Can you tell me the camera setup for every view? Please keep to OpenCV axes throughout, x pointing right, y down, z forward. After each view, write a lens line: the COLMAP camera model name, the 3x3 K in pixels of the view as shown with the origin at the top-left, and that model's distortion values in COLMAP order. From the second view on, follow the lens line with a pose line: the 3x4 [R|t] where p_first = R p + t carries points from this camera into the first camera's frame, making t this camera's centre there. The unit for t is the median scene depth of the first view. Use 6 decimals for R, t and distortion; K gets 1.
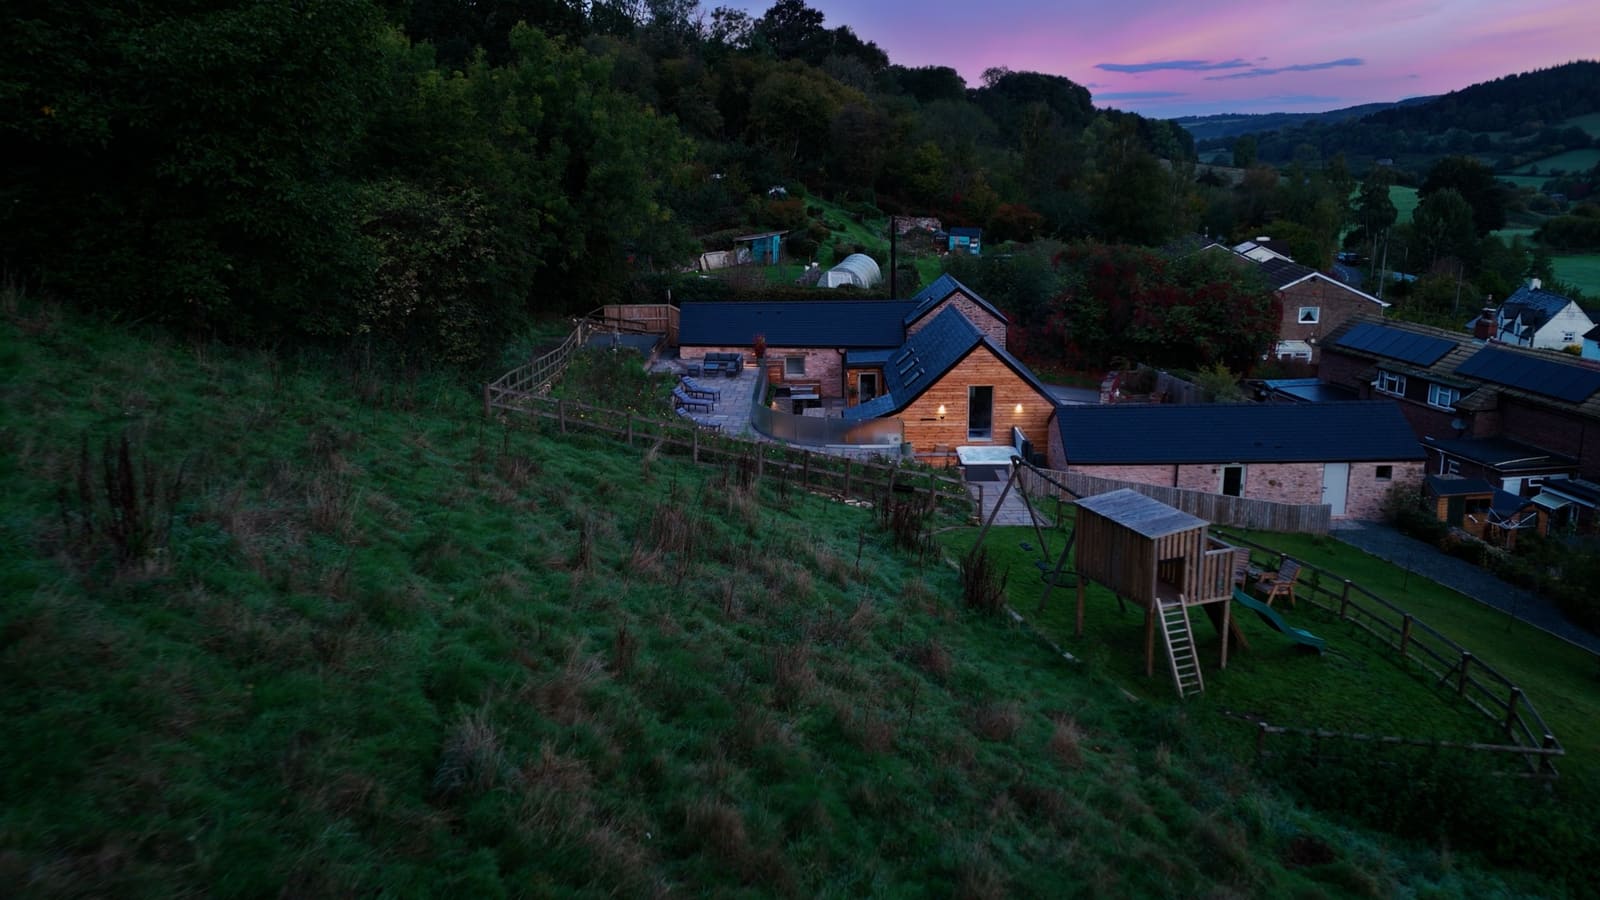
lens RADIAL K [[1162.8, 0, 803.3], [0, 1162.8, 449.6], [0, 0, 1]] dist [0.101276, -0.106902]
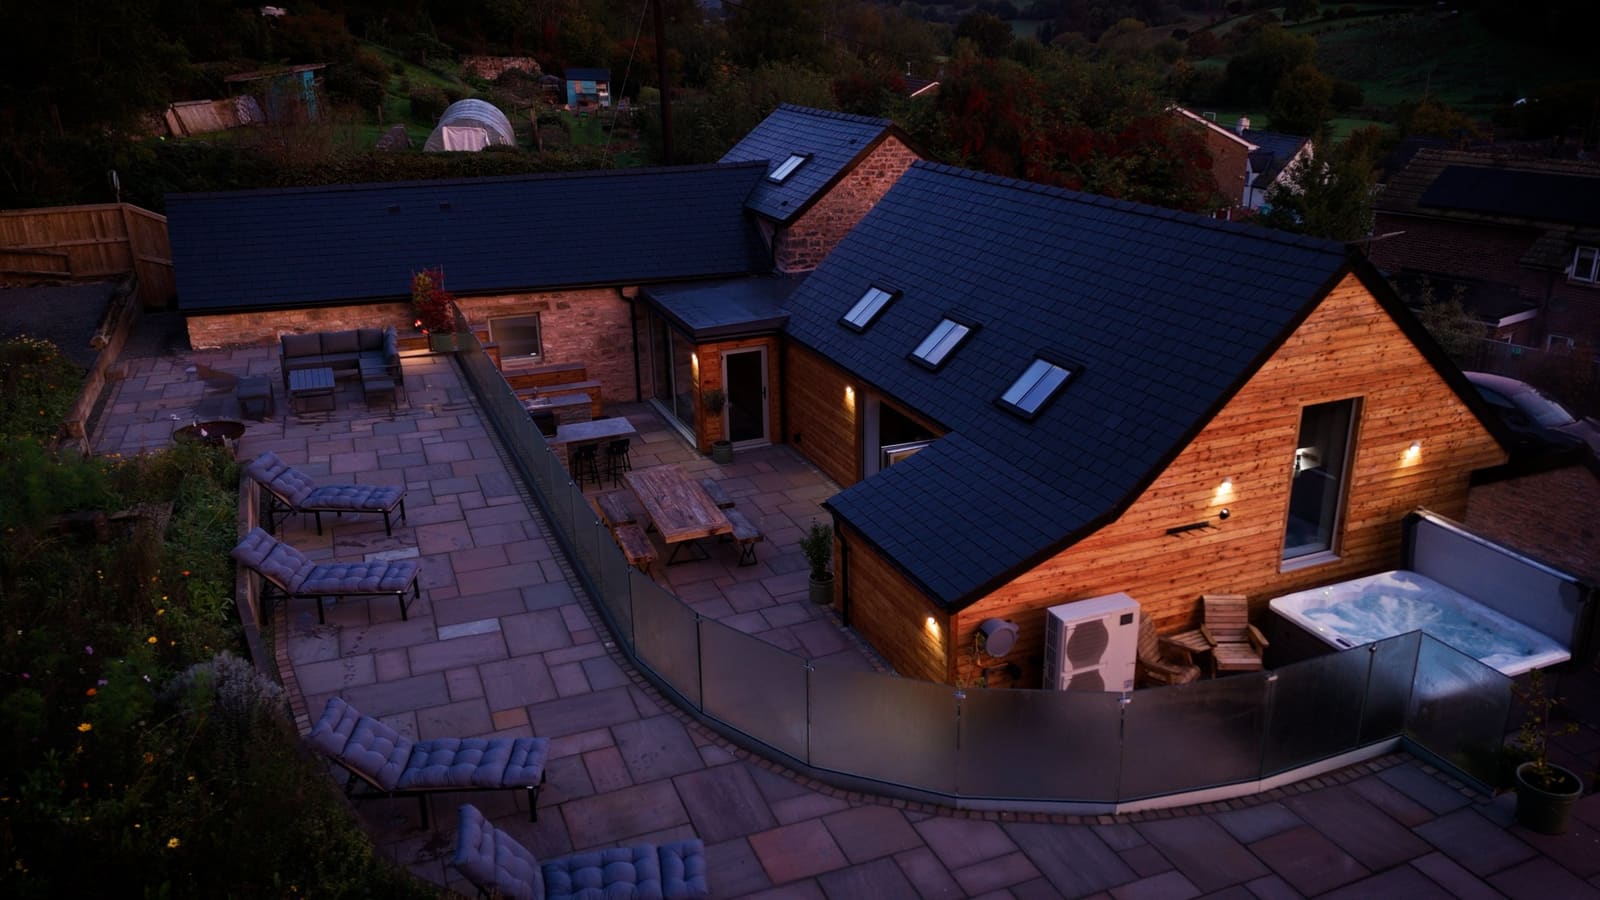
lens RADIAL K [[1162.8, 0, 803.3], [0, 1162.8, 449.6], [0, 0, 1]] dist [0.101276, -0.106902]
pose [[0.914443, -0.140374, 0.379591, -0.080683], [0.102700, 0.987707, 0.117849, -0.075982], [-0.391467, -0.068782, 0.917618, 0.617389]]
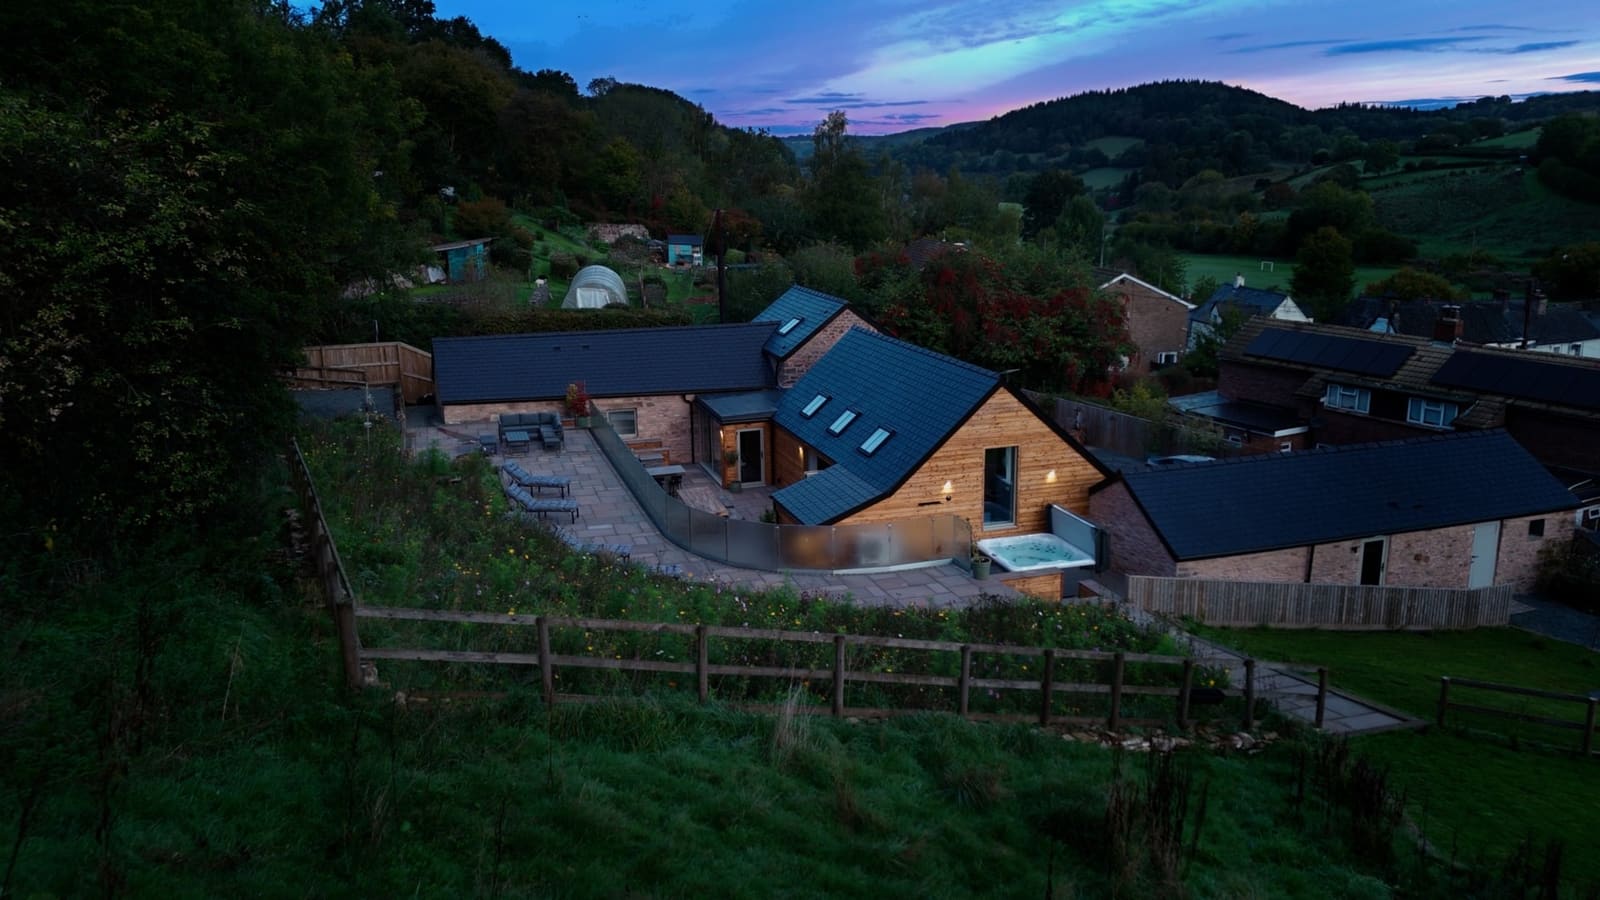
lens RADIAL K [[1162.8, 0, 803.3], [0, 1162.8, 449.6], [0, 0, 1]] dist [0.101276, -0.106902]
pose [[0.944874, -0.076410, 0.318393, -0.135424], [0.080575, 0.996749, 0.000089, -0.050630], [-0.317364, 0.025570, 0.947959, 0.325691]]
